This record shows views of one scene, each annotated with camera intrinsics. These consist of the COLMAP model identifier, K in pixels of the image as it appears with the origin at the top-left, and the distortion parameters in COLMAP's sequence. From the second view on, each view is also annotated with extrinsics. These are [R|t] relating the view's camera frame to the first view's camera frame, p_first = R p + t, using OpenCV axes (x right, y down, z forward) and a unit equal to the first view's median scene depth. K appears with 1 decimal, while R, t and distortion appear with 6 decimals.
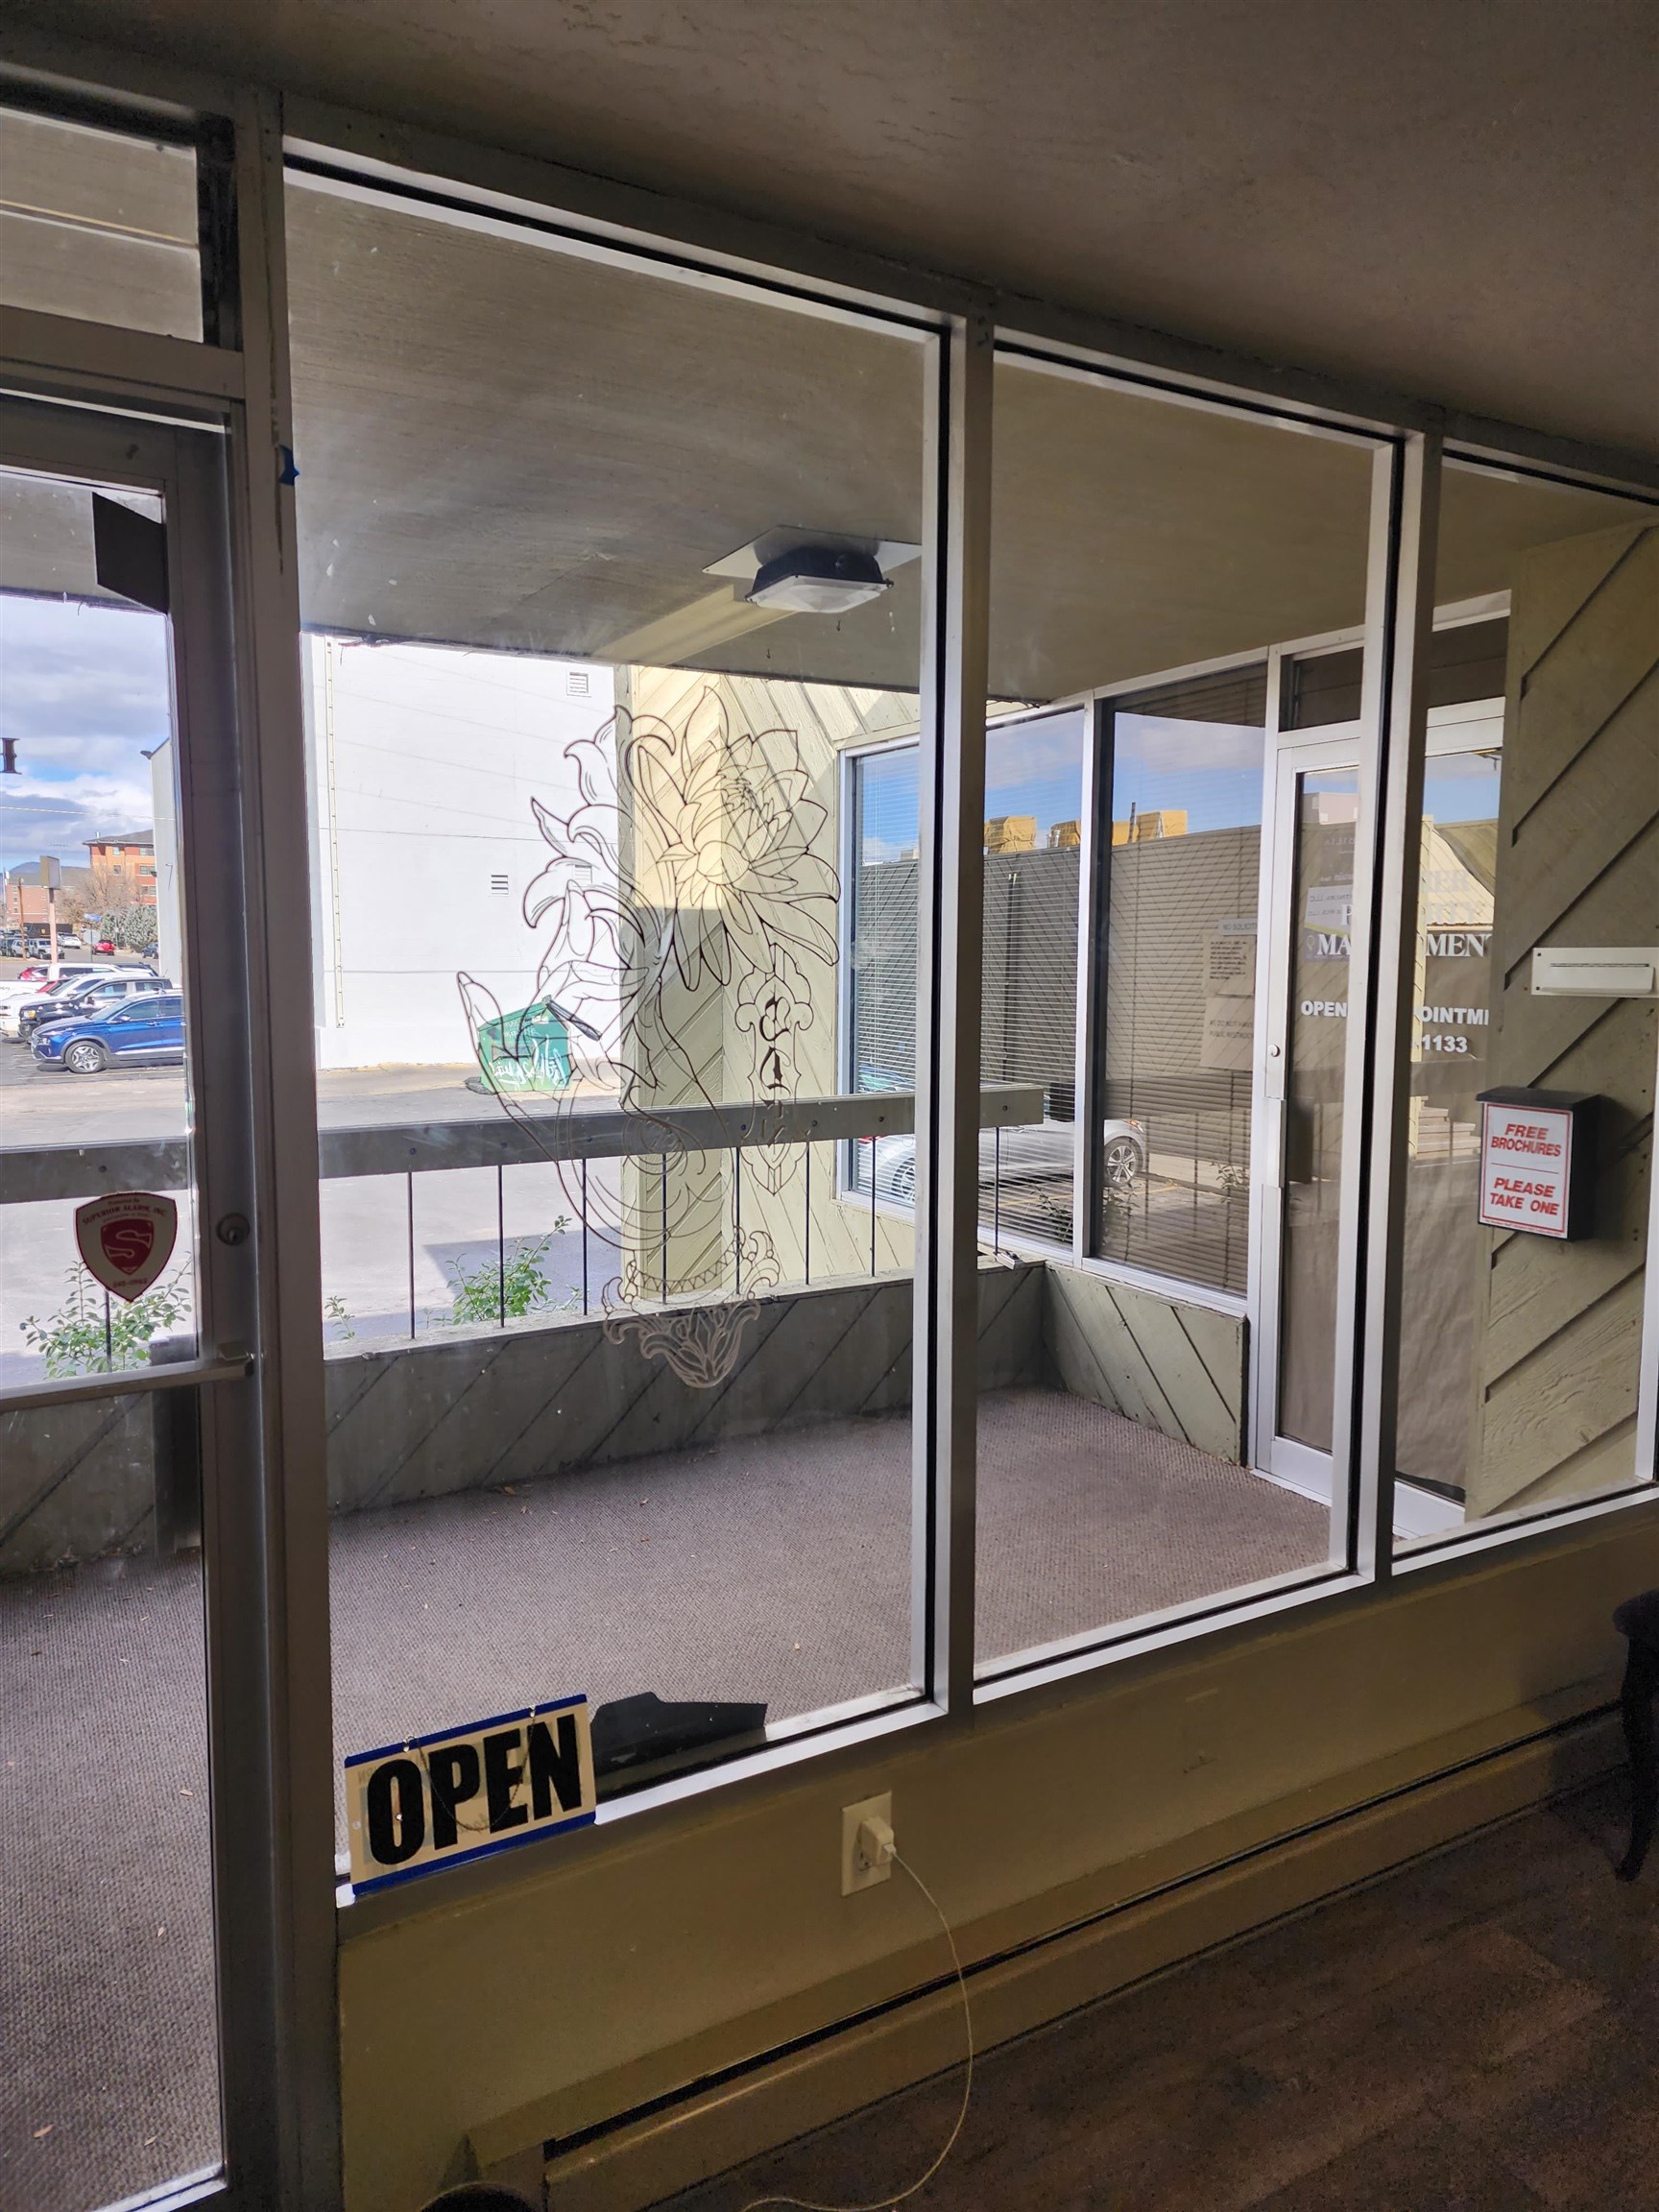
lens RADIAL K [[1472.1, 0, 834.8], [0, 1472.1, 1079.7], [0, 0, 1]] dist [0.075561, -0.066546]
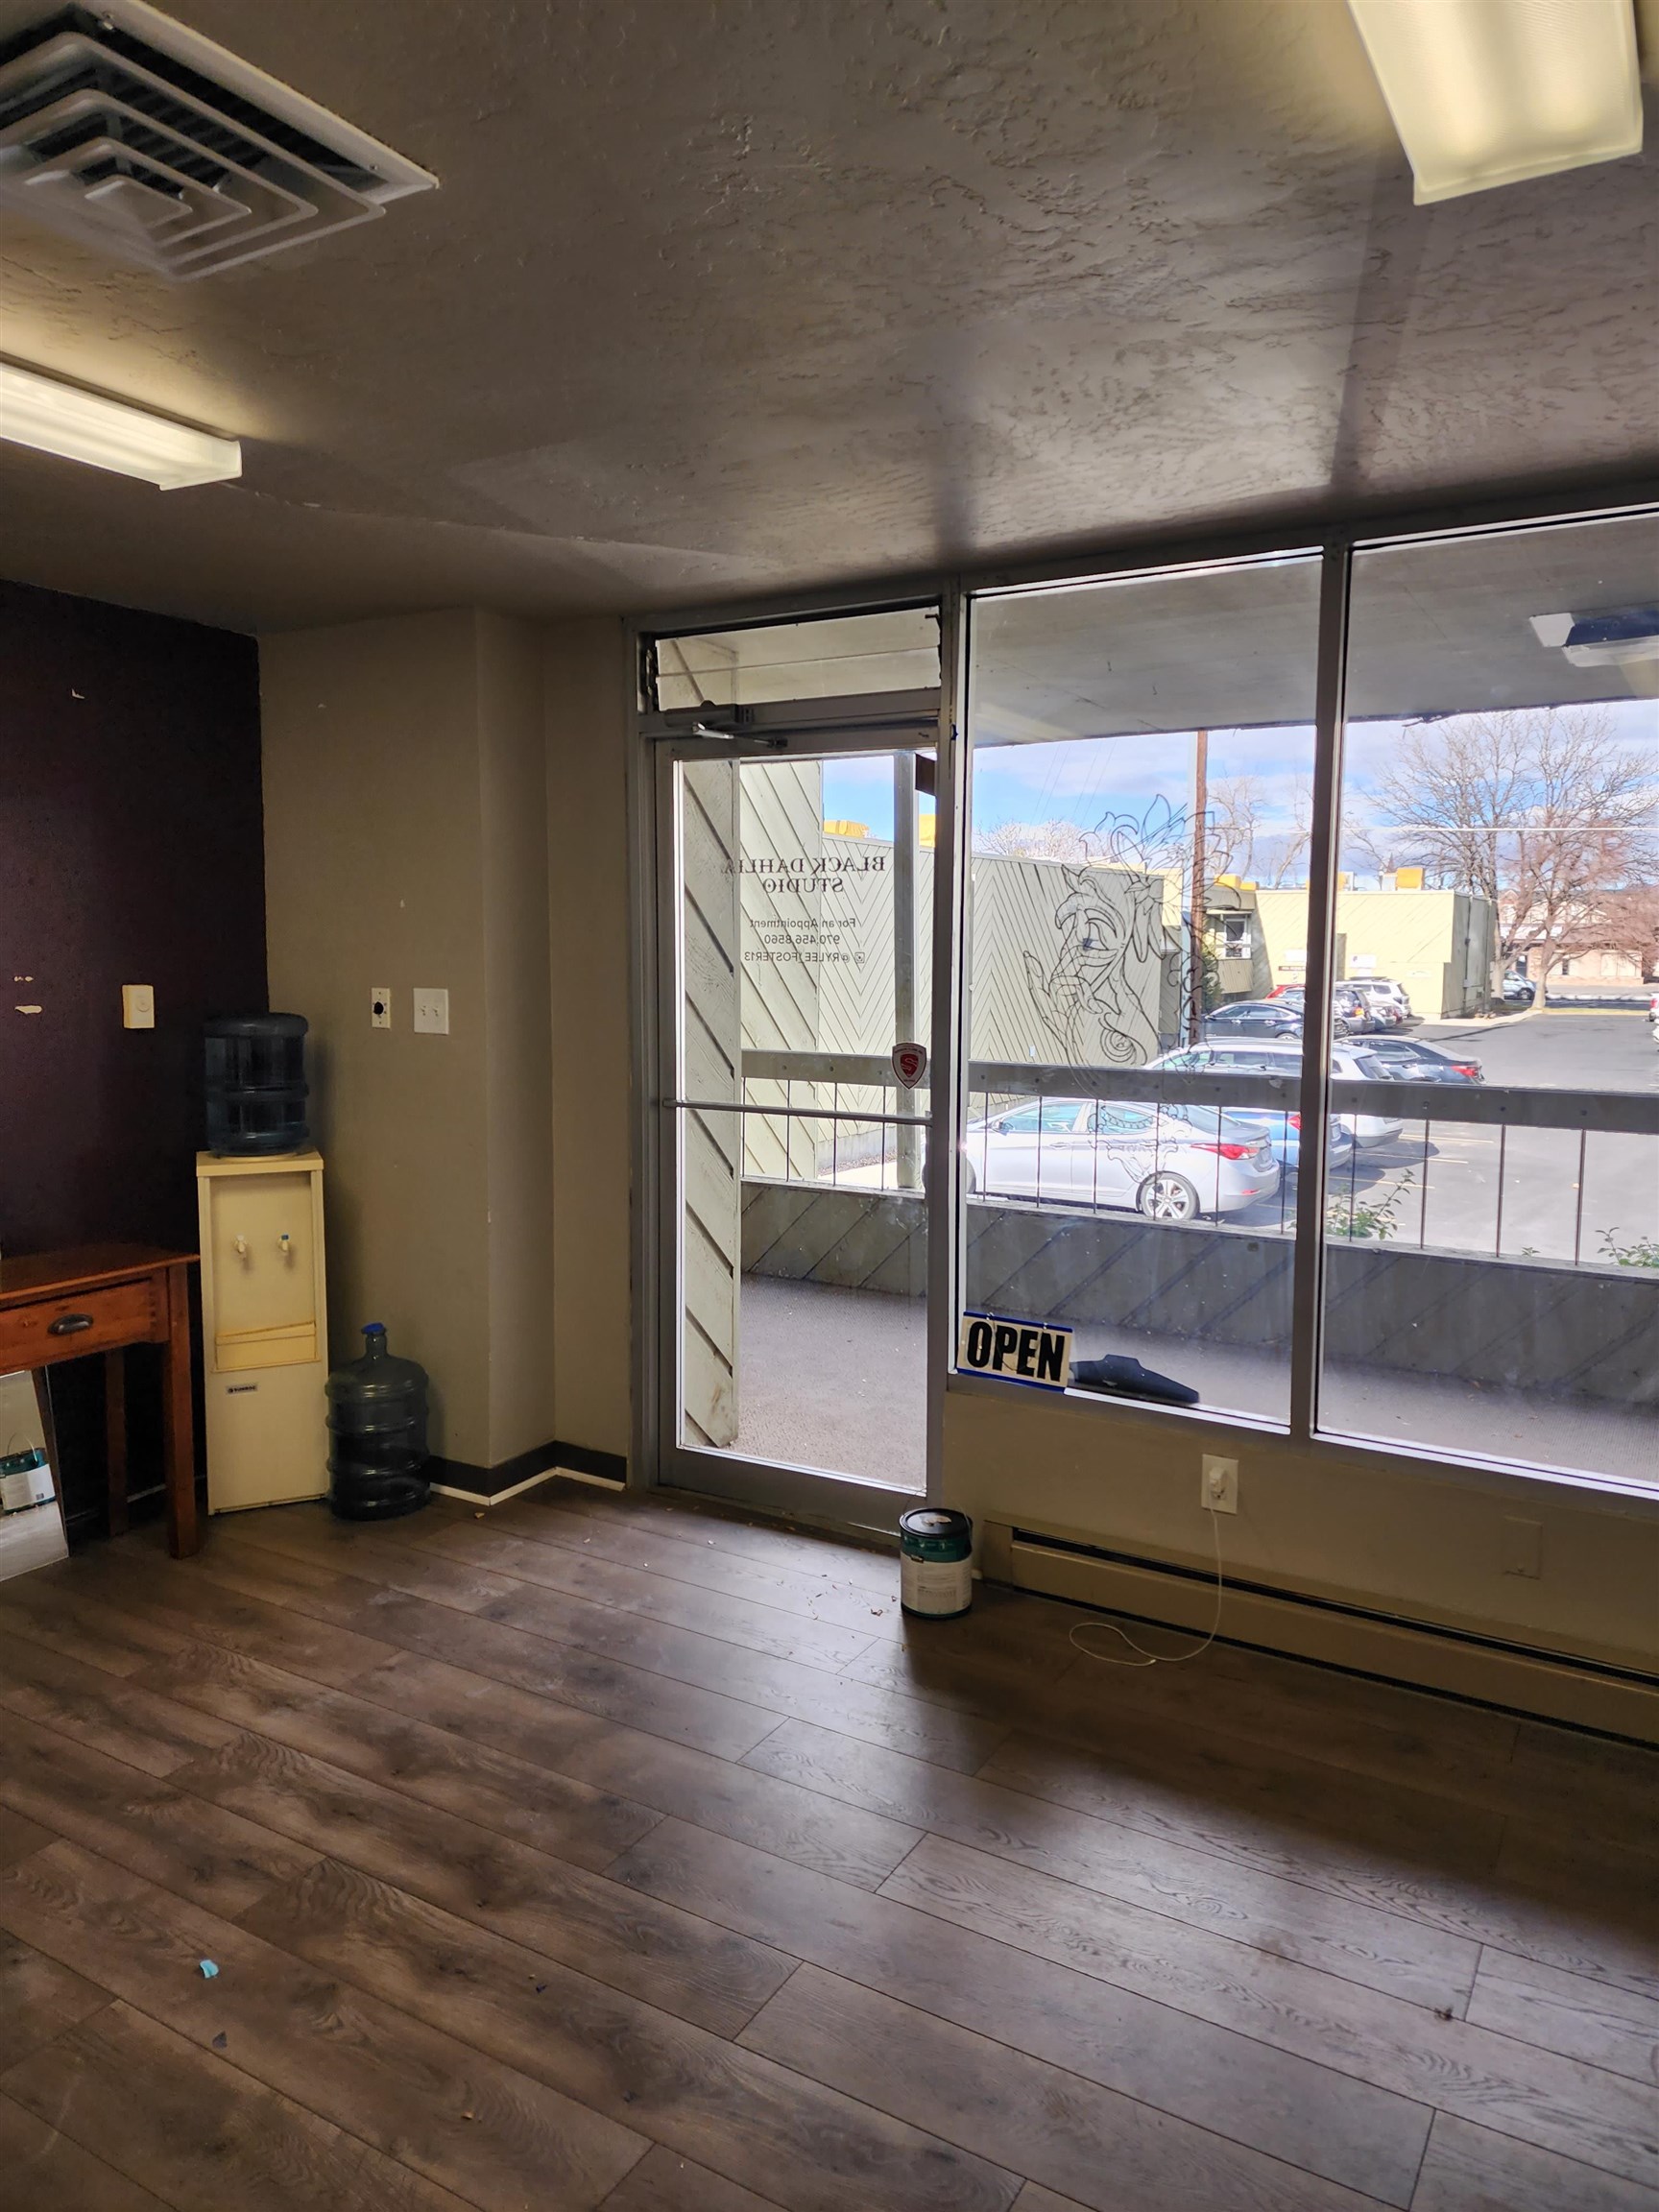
lens RADIAL K [[1472.1, 0, 834.8], [0, 1472.1, 1079.7], [0, 0, 1]] dist [0.075561, -0.066546]
pose [[0.475607, 0.073535, -0.876579, 1.380503], [-0.090416, 0.995309, 0.034439, 0.057650], [0.874999, 0.062877, 0.480024, -0.206777]]
